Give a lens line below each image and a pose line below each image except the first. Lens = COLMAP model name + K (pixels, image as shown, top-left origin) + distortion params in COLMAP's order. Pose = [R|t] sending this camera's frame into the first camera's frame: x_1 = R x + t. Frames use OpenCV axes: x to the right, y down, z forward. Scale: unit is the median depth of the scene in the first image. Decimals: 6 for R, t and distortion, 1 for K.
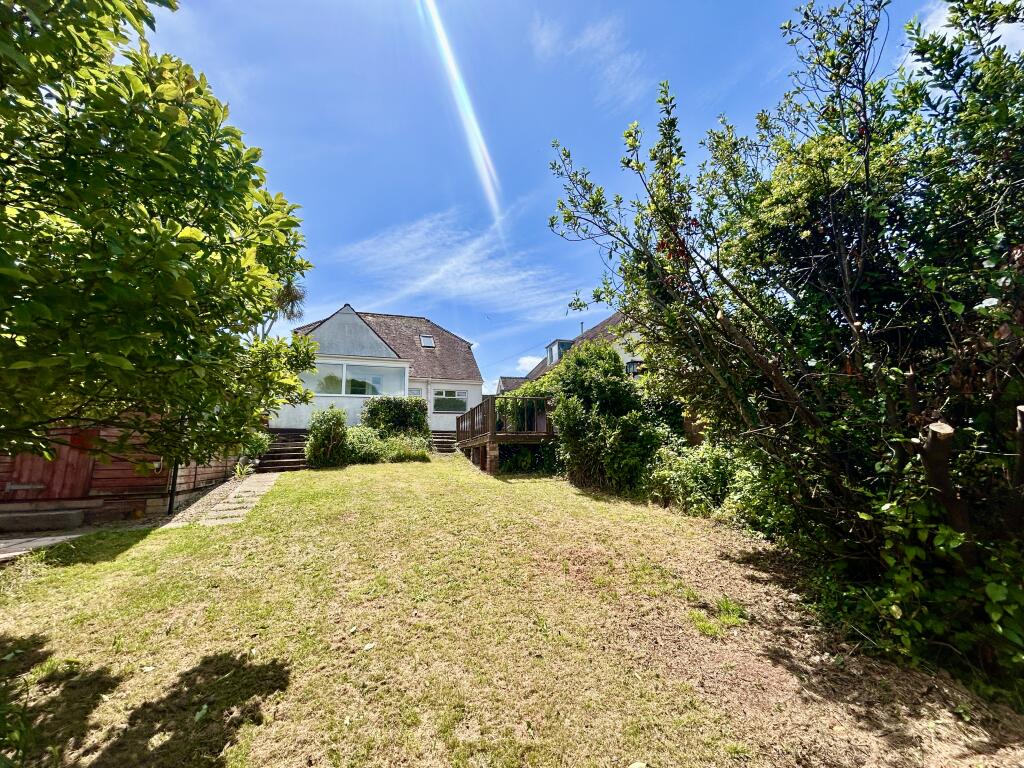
lens RADIAL K [[426.4, 0, 510.3], [0, 426.4, 380.3], [0, 0, 1]] dist [-0.000783, 0.000031]
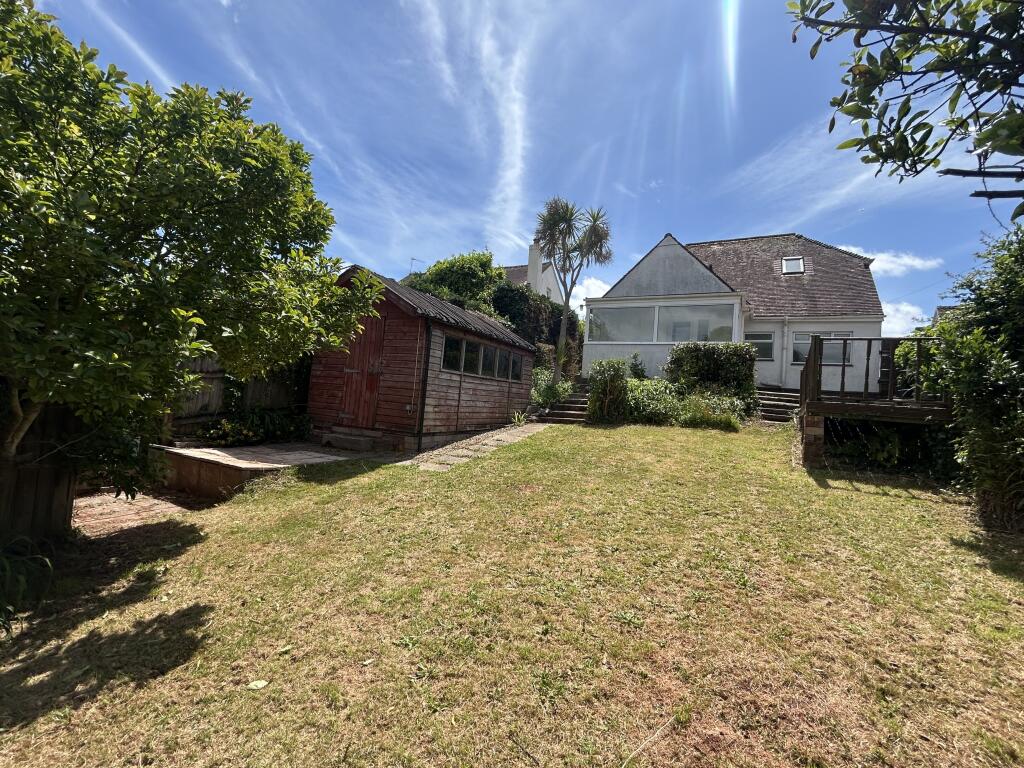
lens RADIAL K [[453.8, 0, 512.0], [0, 453.8, 384.0], [0, 0, 1]] dist [-0.009559, 0.000212]
pose [[0.664776, 0.042413, -0.745838, 0.162077], [0.047909, 0.993911, 0.099222, 0.021073], [0.745505, -0.101693, 0.658696, 0.281407]]
